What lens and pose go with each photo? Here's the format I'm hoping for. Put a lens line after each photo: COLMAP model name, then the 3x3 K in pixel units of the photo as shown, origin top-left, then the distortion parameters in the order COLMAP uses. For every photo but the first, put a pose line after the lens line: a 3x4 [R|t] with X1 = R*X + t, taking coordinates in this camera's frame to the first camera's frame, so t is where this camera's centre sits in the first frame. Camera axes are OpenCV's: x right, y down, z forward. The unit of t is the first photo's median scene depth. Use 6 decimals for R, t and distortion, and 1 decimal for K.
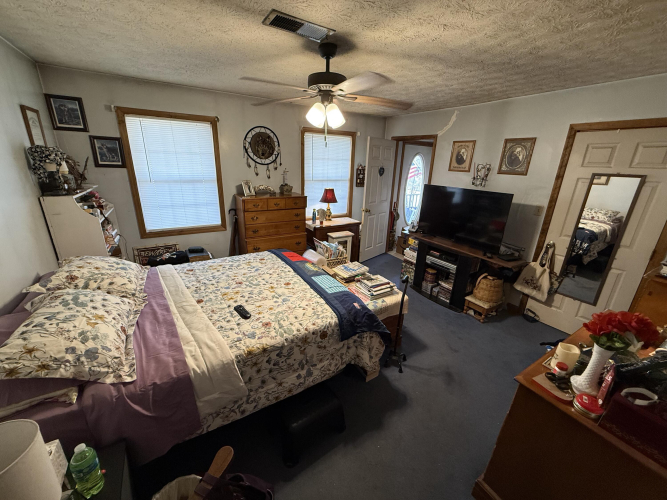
lens RADIAL K [[265.9, 0, 332.4], [0, 265.9, 250.4], [0, 0, 1]] dist [0.000350, 0.000848]
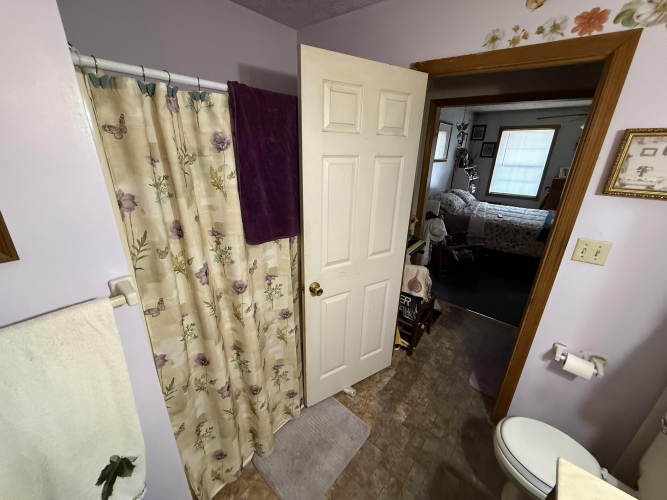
lens RADIAL K [[265.9, 0, 333.0], [0, 265.9, 249.0], [0, 0, 1]] dist [0.000350, 0.000848]
pose [[0.333775, 0.309156, -0.890515, 0.855219], [-0.304724, 0.929356, 0.208427, 0.288662], [0.892041, 0.201793, 0.404403, -0.767385]]
